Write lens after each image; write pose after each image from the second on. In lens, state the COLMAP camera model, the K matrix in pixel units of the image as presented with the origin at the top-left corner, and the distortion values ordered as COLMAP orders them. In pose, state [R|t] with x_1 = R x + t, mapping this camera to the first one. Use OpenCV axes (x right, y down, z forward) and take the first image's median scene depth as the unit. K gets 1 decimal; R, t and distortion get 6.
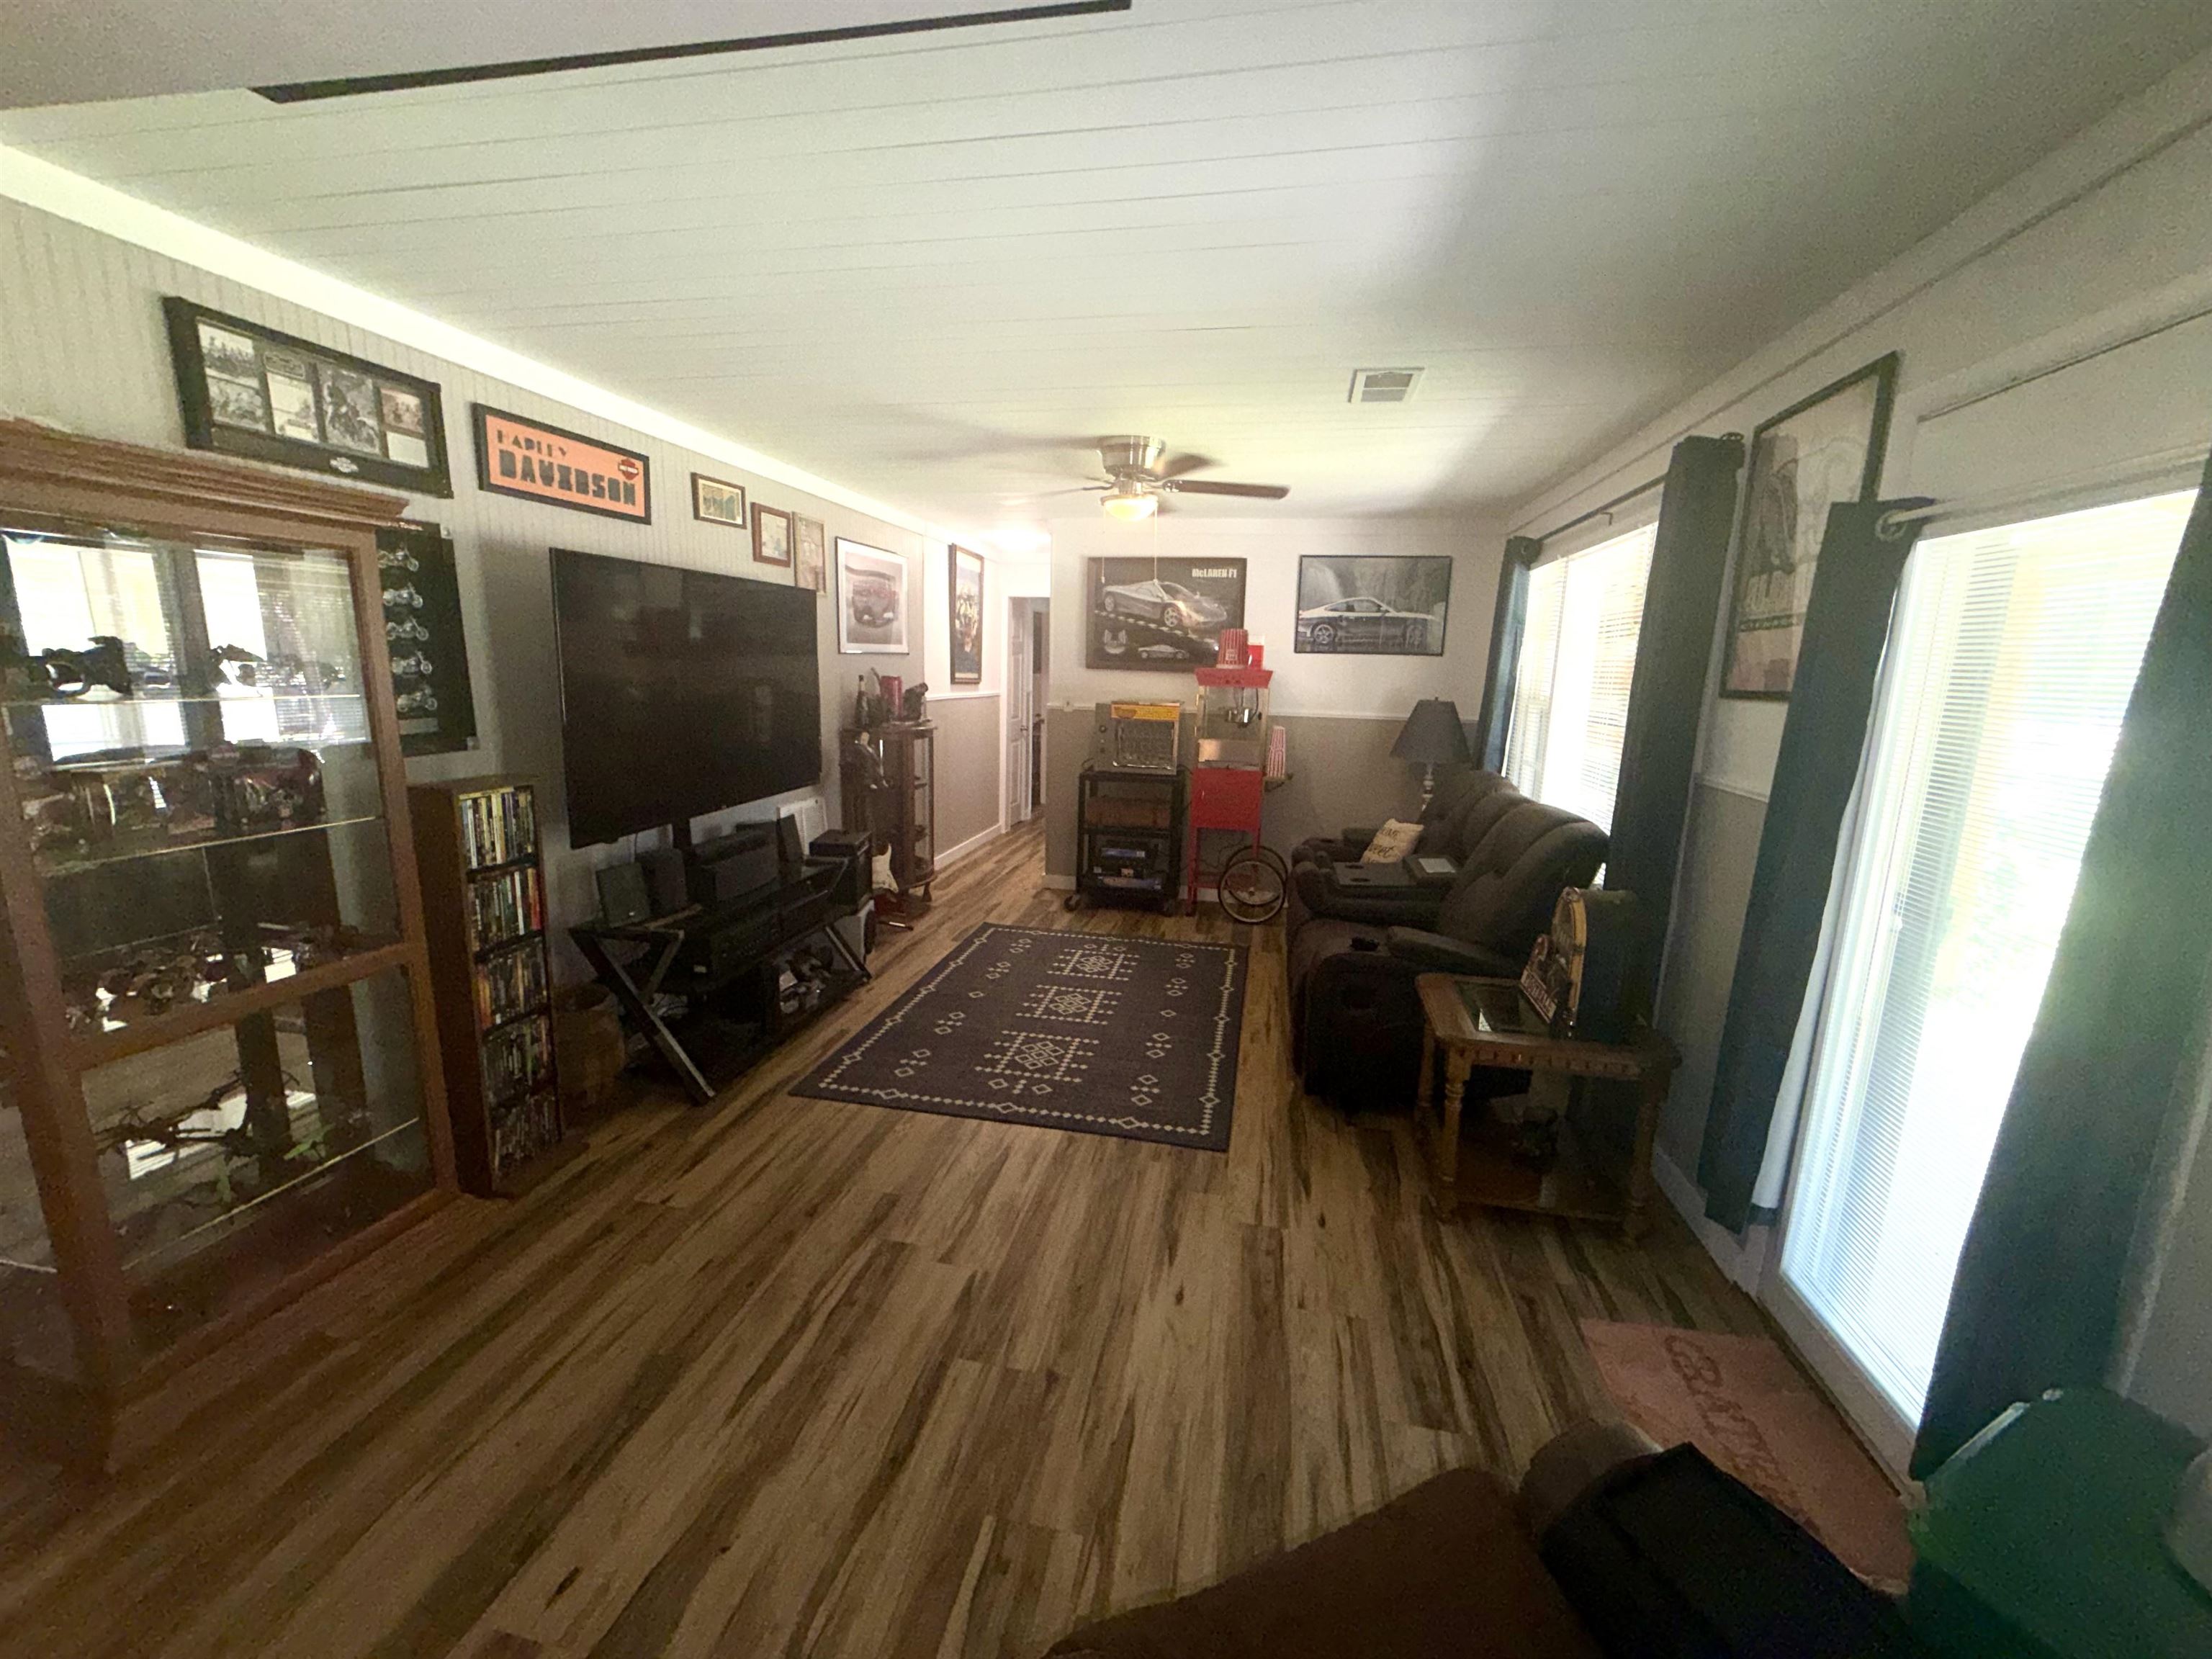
lens RADIAL K [[888.5, 0, 1107.0], [0, 888.5, 830.0], [0, 0, 1]] dist [-0.001432, 0.000783]
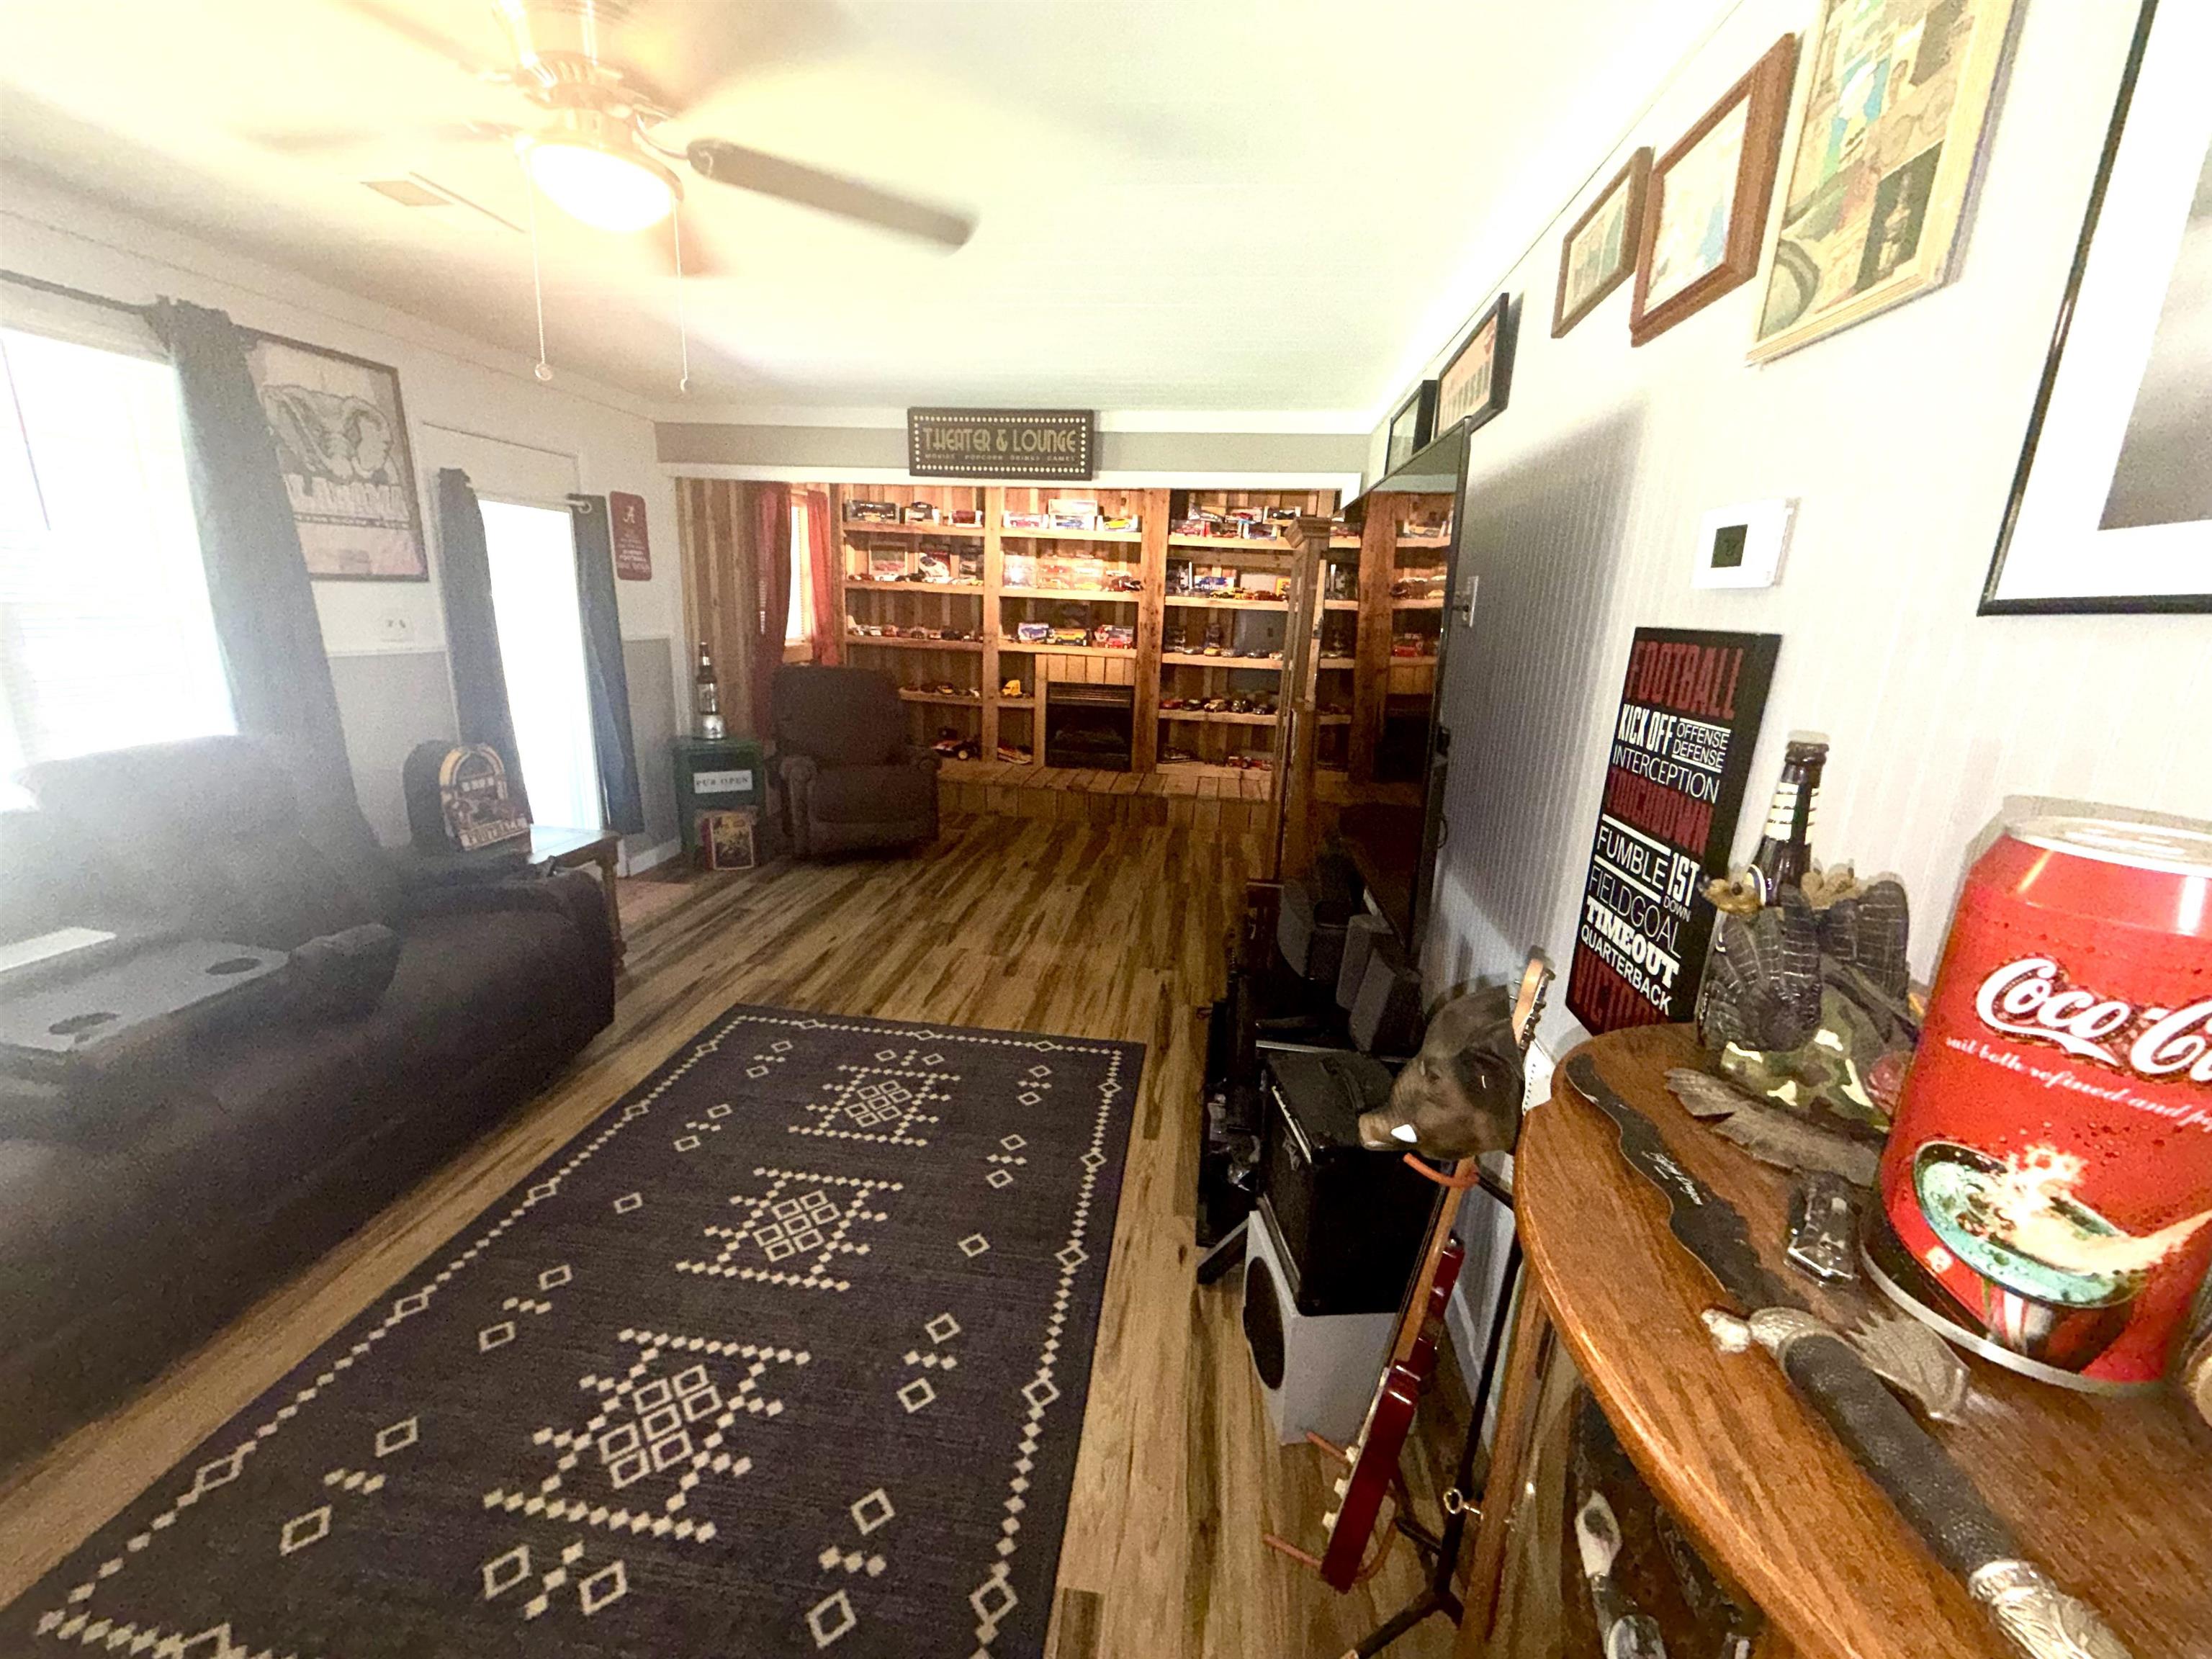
lens RADIAL K [[888.5, 0, 1104.5], [0, 888.5, 834.0], [0, 0, 1]] dist [-0.001432, 0.000783]
pose [[-0.995717, -0.049882, -0.077839, -0.198219], [-0.078504, 0.900880, 0.426911, -0.302204], [0.048829, 0.431193, -0.900937, 1.591373]]
